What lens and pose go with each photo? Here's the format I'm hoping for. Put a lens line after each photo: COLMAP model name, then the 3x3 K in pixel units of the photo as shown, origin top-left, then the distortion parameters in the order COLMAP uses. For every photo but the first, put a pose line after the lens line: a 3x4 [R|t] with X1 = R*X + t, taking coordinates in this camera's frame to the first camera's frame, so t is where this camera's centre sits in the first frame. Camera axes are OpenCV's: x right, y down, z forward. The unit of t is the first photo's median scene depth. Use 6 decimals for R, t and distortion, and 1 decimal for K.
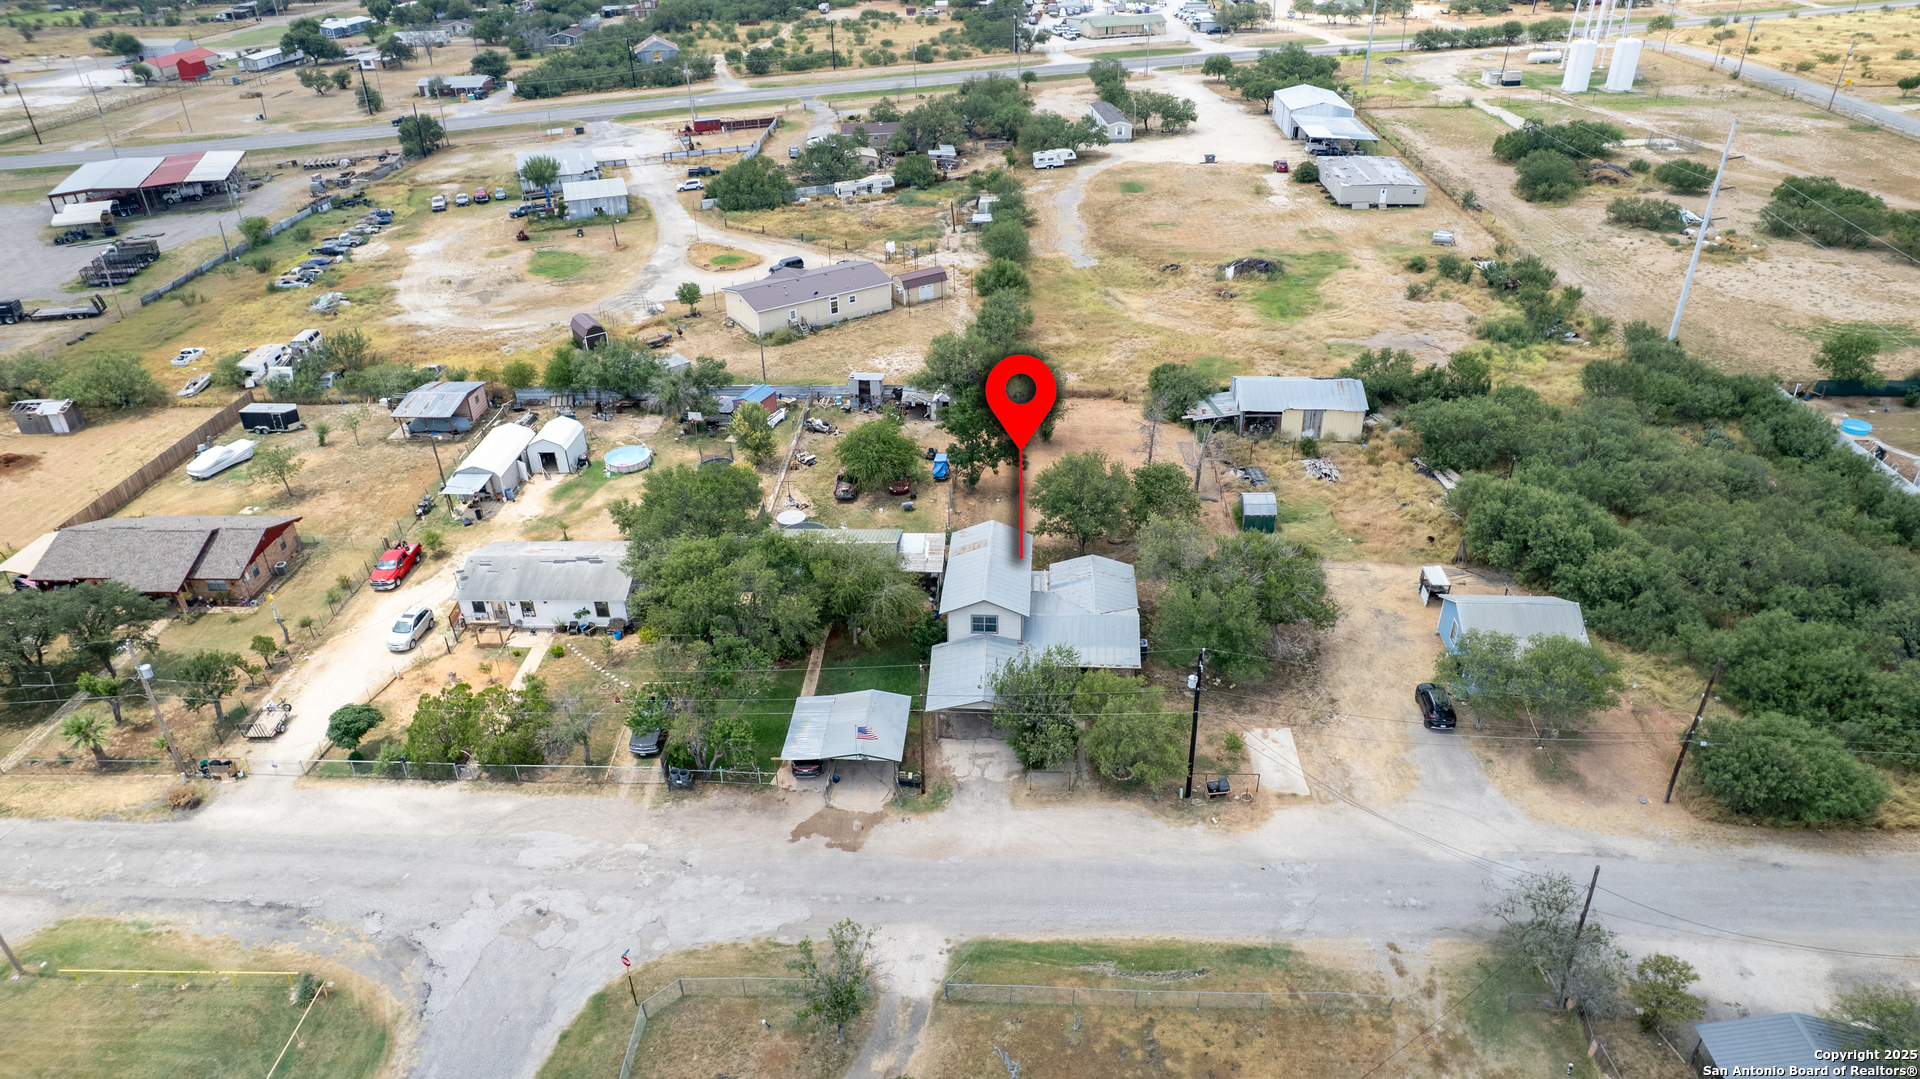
lens RADIAL K [[1237.2, 0, 960.0], [0, 1237.2, 539.5], [0, 0, 1]] dist [-0.067175, 0.060253]
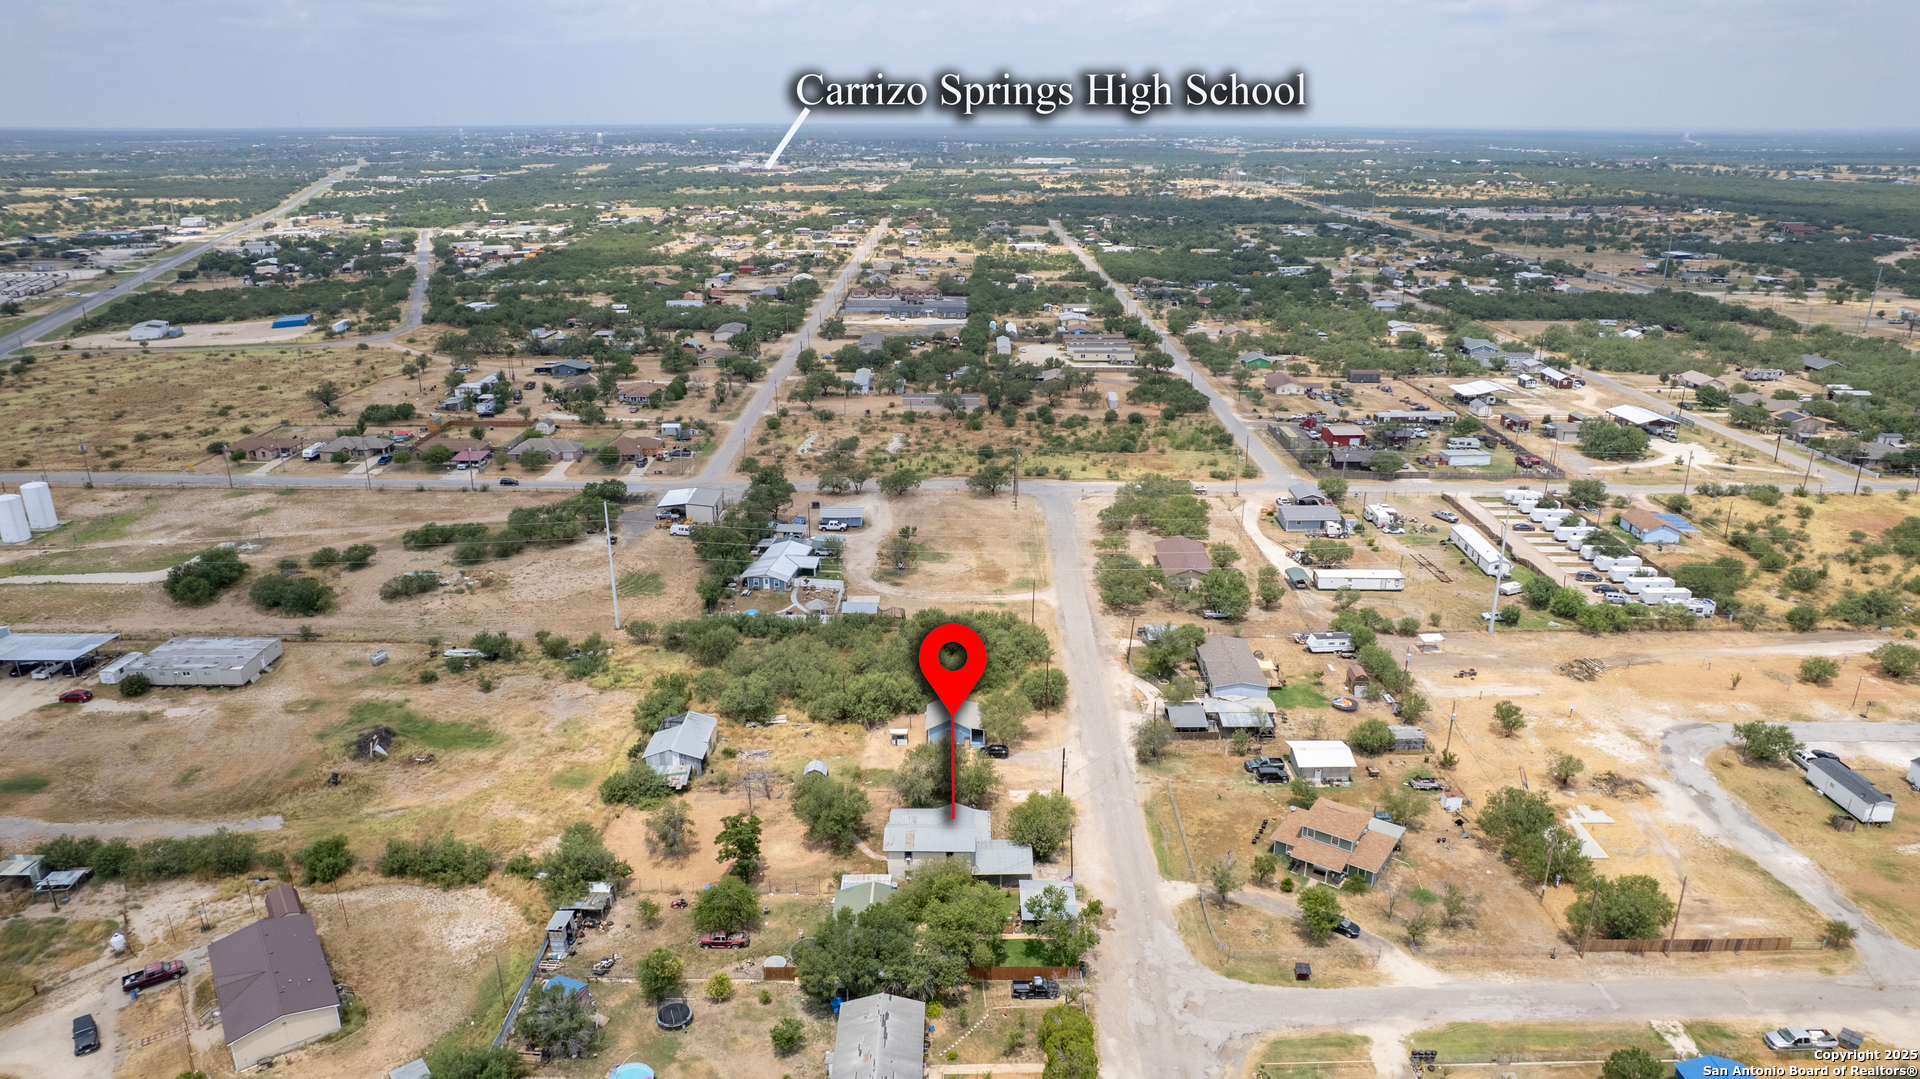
lens RADIAL K [[1237.2, 0, 960.0], [0, 1237.2, 539.5], [0, 0, 1]] dist [-0.067175, 0.060253]
pose [[-0.056408, -0.308998, 0.949388, -1.182393], [0.496595, 0.816252, 0.295171, -0.637330], [-0.866148, 0.488112, 0.107403, 0.456307]]
